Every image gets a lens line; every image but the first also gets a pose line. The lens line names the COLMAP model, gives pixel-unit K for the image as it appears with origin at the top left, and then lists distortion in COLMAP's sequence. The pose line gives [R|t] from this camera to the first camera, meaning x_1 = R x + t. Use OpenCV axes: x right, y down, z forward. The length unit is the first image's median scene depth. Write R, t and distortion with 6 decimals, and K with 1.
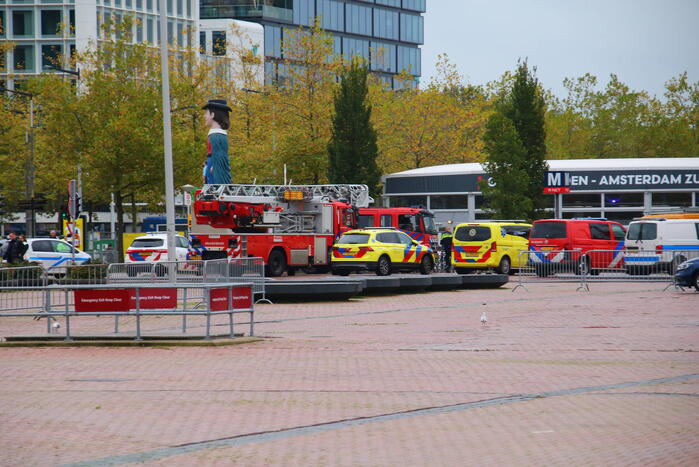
lens RADIAL K [[626.7, 0, 349.5], [0, 626.7, 233.5], [0, 0, 1]] dist [-0.125956, 0.208896]
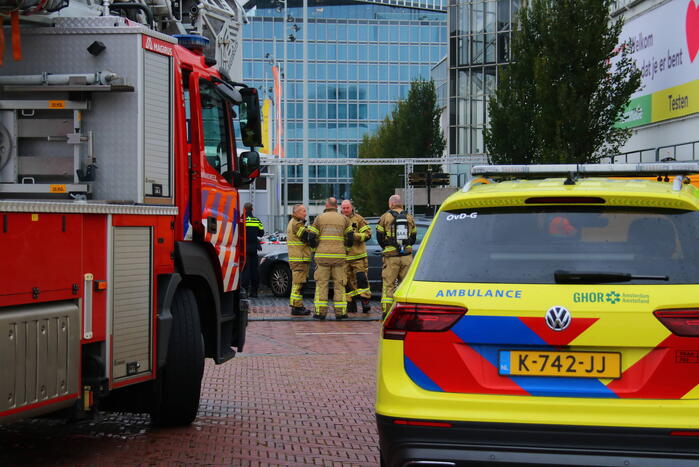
lens RADIAL K [[626.7, 0, 349.5], [0, 626.7, 233.5], [0, 0, 1]] dist [-0.125956, 0.208896]
pose [[0.829085, 0.010256, 0.559029, -0.095758], [-0.021678, 0.999670, 0.013811, 0.005198], [-0.558702, -0.023569, 0.829033, 0.839388]]
